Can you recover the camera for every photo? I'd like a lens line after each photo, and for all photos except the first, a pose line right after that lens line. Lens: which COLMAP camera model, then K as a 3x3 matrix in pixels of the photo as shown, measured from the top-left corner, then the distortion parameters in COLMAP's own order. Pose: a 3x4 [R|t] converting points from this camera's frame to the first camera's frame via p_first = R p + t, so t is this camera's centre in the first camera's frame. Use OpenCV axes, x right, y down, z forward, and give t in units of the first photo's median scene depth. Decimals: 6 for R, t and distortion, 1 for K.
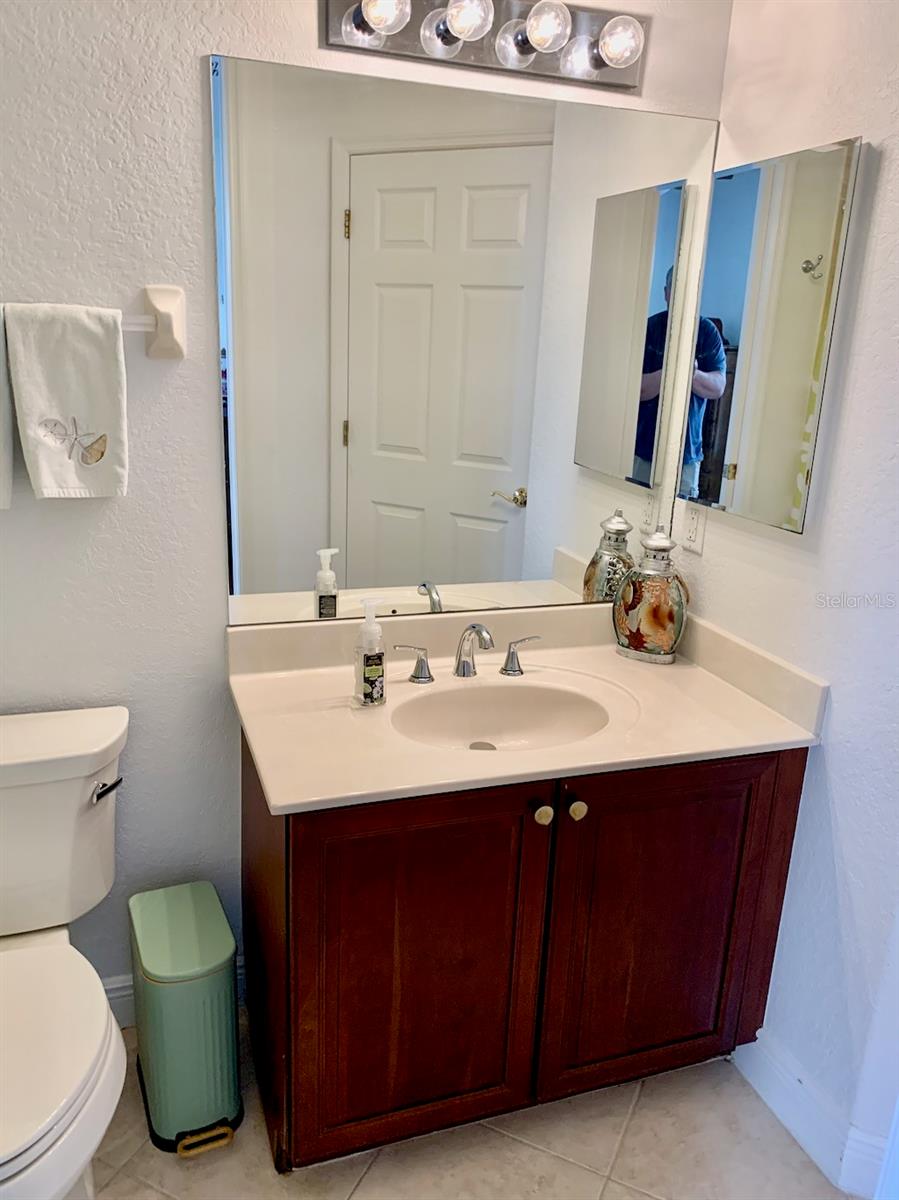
lens RADIAL K [[906.2, 0, 449.5], [0, 906.2, 600.0], [0, 0, 1]] dist [0.014148, -0.008987]
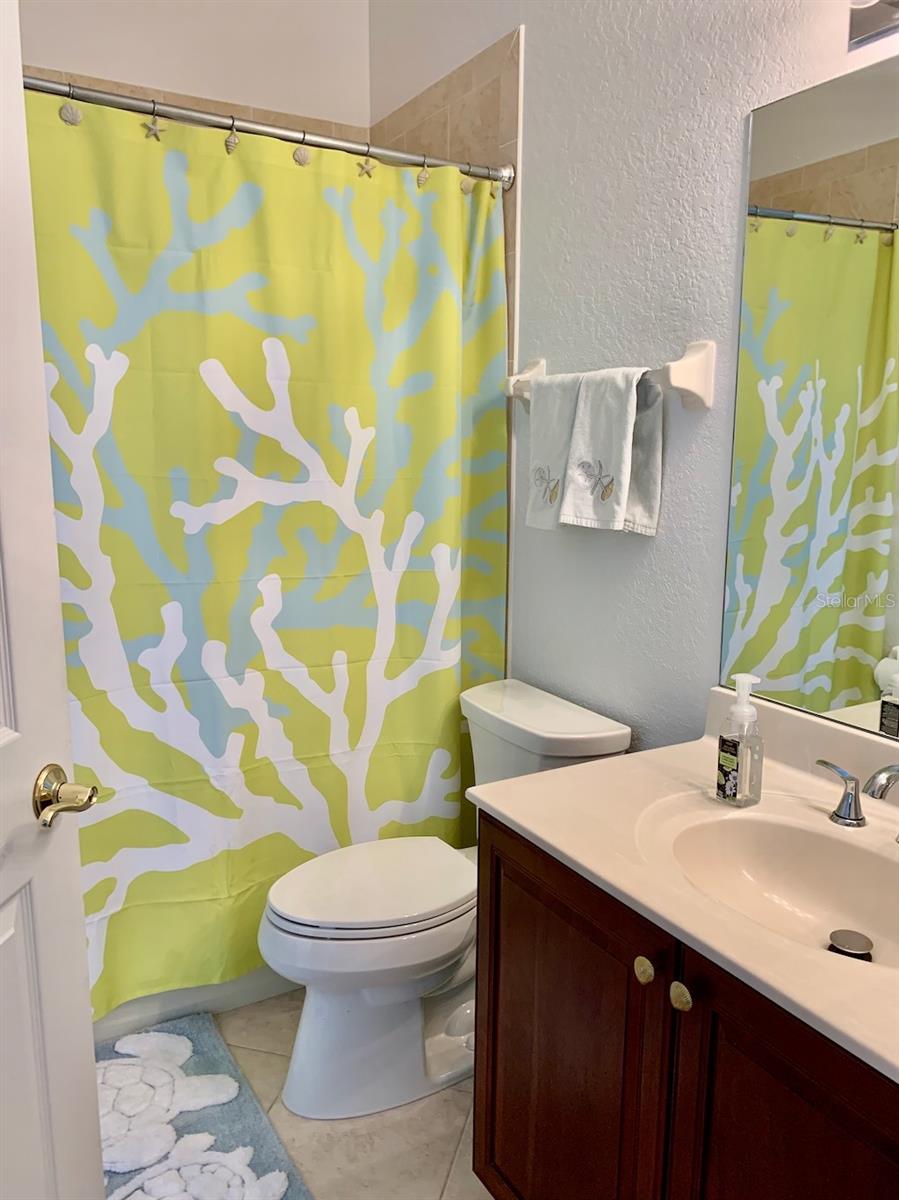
lens RADIAL K [[924.1, 0, 449.0], [0, 924.1, 599.6], [0, 0, 1]] dist [-0.004116, -0.007765]
pose [[0.192324, 0.129350, -0.972769, 0.700158], [-0.269715, 0.960067, 0.074336, -0.059384], [0.943539, 0.248074, 0.219531, 0.558568]]
